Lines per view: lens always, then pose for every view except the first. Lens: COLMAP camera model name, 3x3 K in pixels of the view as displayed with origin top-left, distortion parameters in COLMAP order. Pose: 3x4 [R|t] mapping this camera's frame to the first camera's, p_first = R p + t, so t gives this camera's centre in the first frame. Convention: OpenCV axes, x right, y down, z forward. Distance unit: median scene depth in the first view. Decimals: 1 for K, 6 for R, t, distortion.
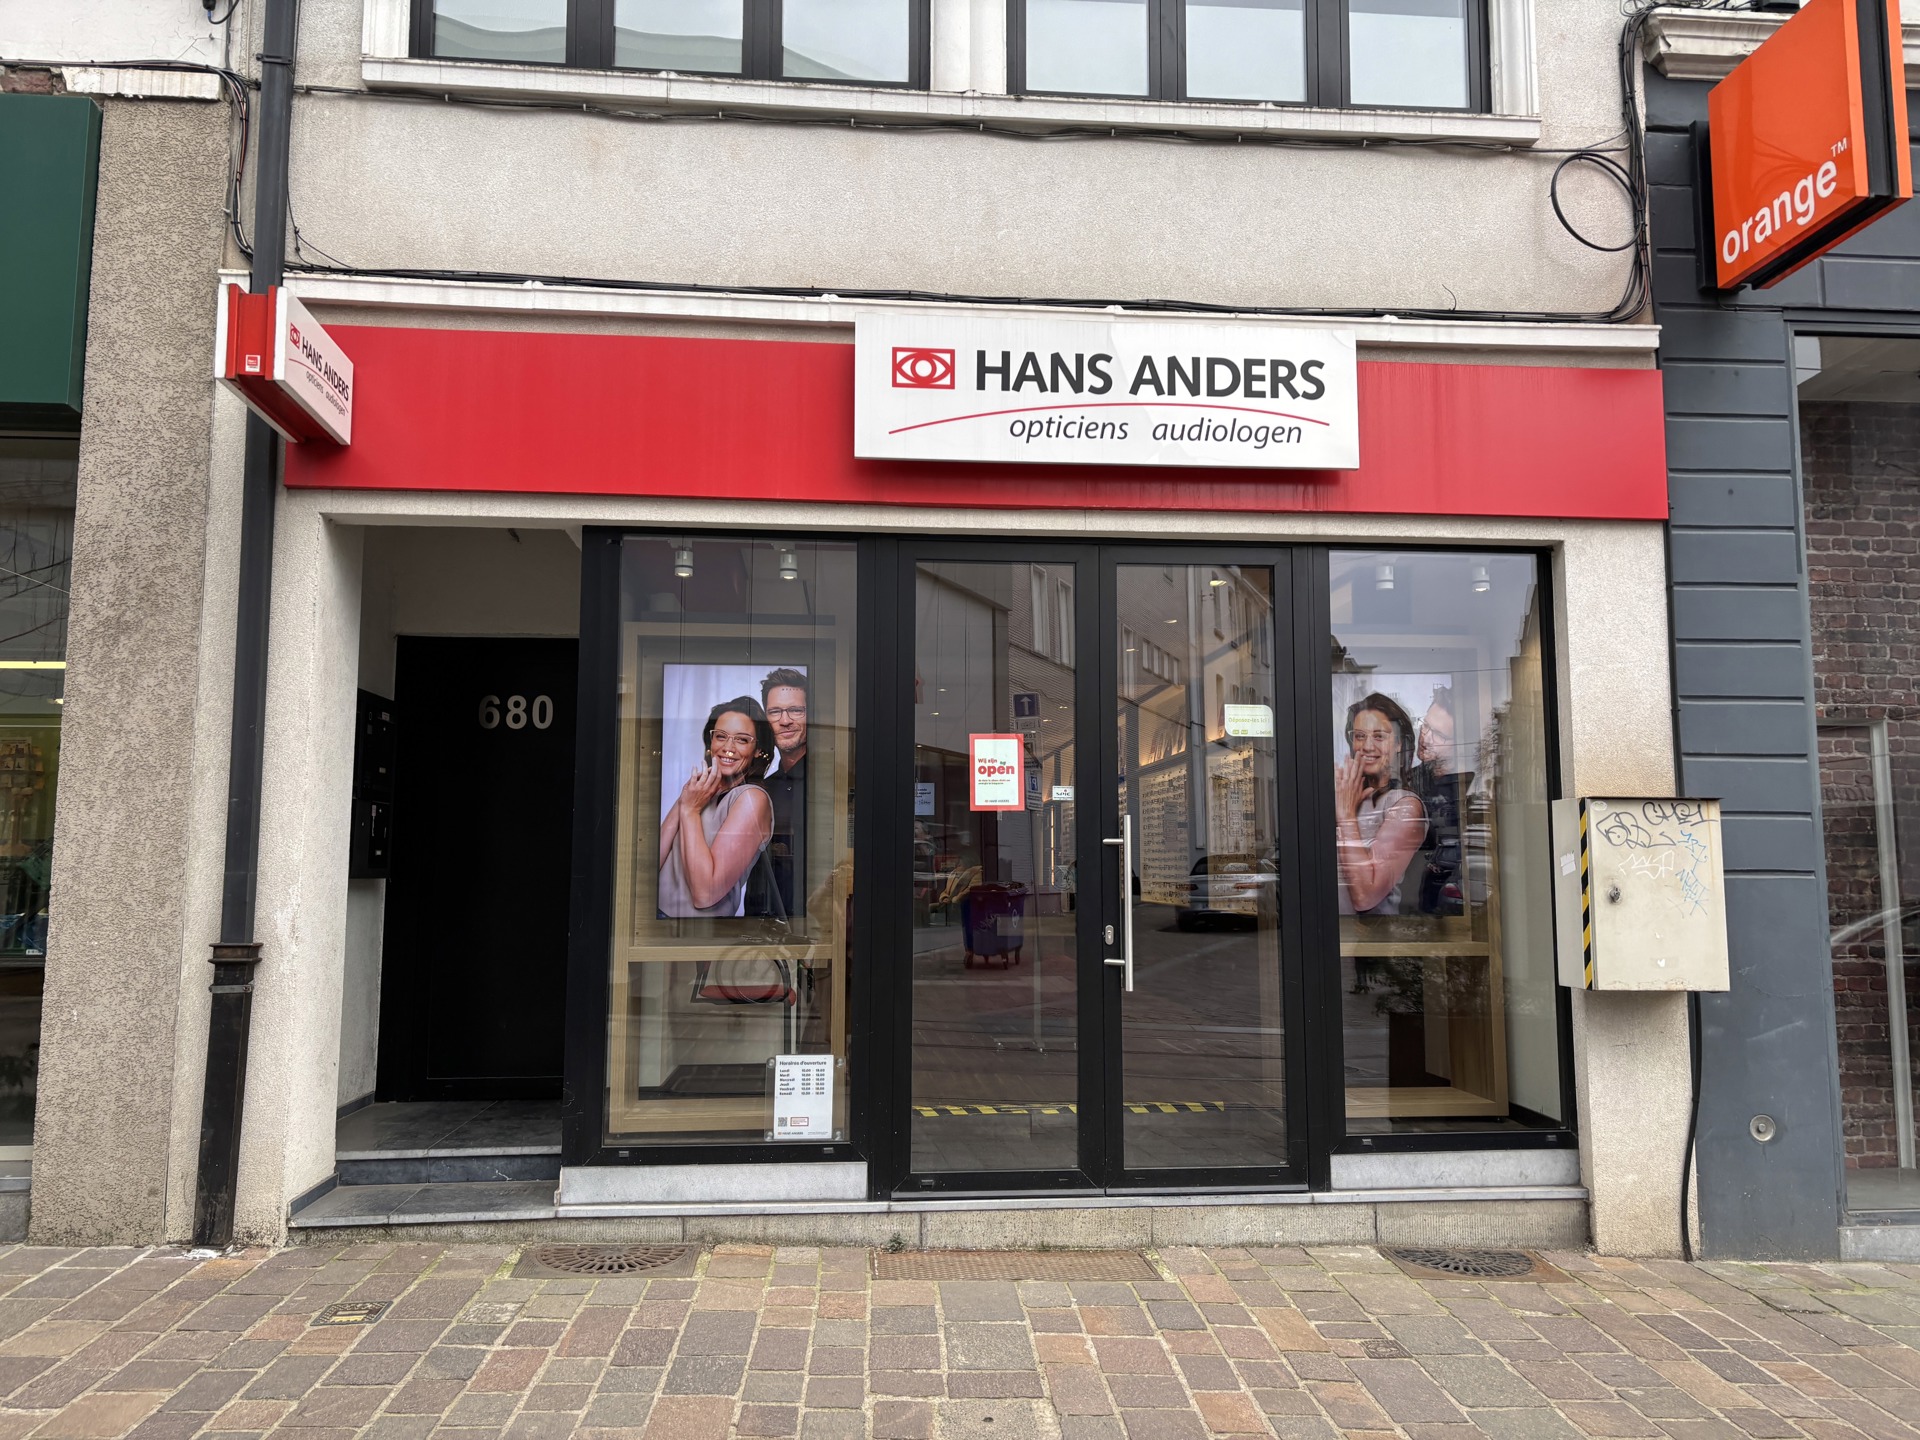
lens RADIAL K [[1438.0, 0, 987.6], [0, 1438.0, 718.9], [0, 0, 1]] dist [-0.009368, 0.001445]
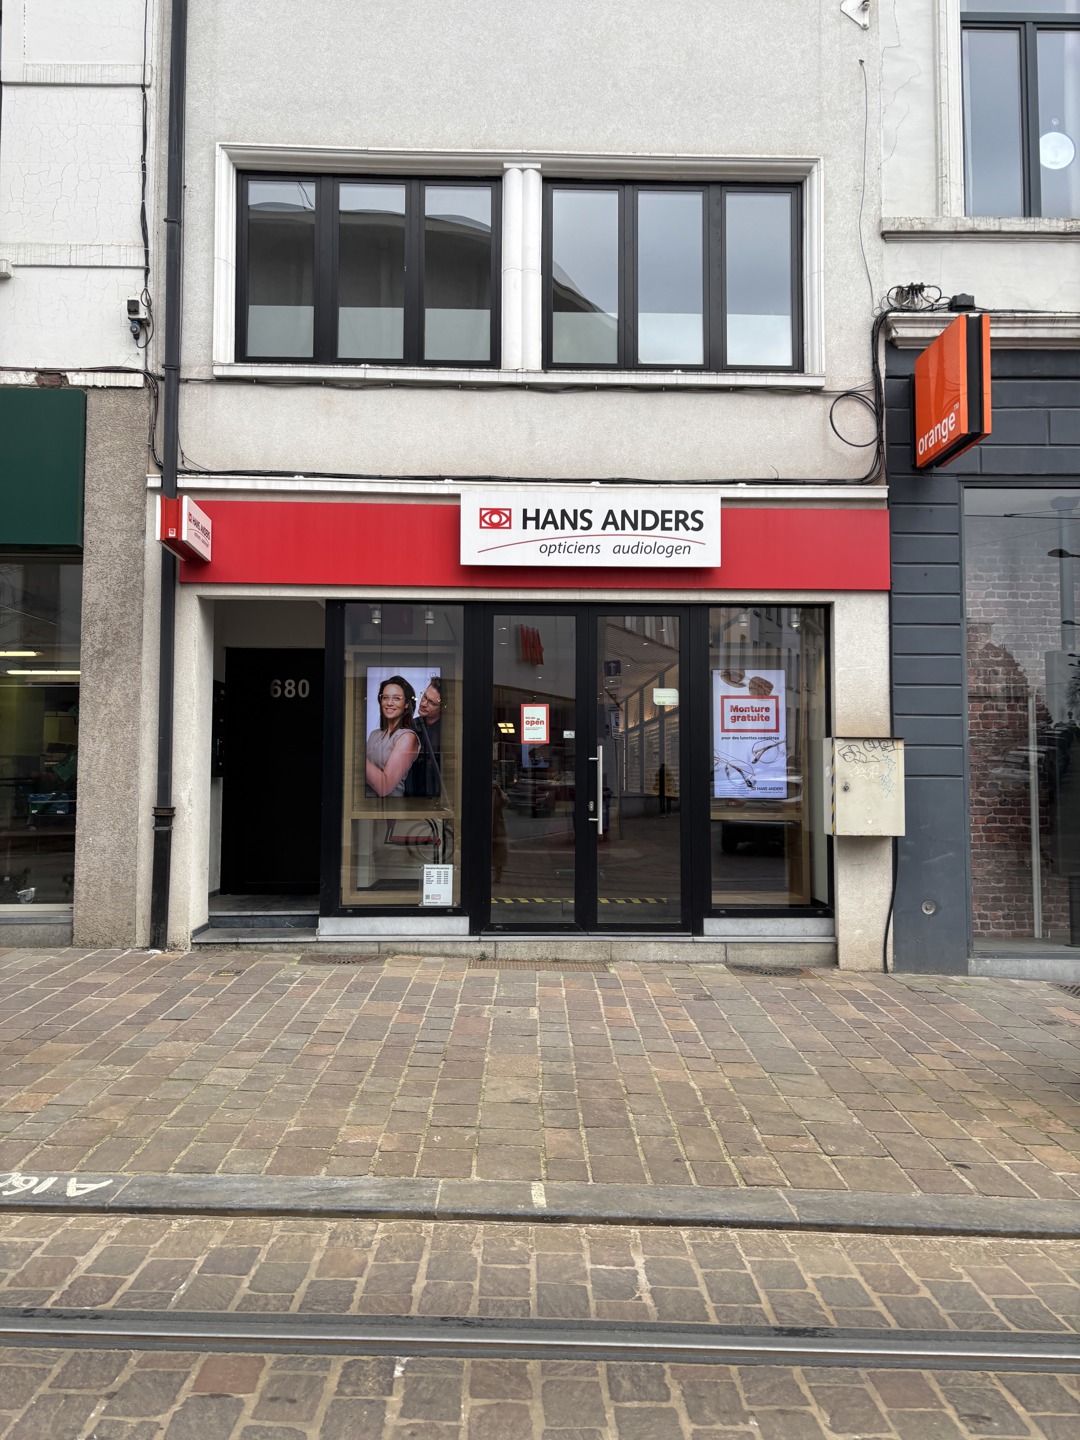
lens RADIAL K [[1078.5, 0, 540.0], [0, 1078.5, 720.0], [0, 0, 1]] dist [-0.009368, 0.001445]
pose [[0.997644, 0.000644, -0.068598, 0.116758], [0.002857, 0.998698, 0.050930, -0.043583], [0.068541, -0.051006, 0.996344, -0.475277]]
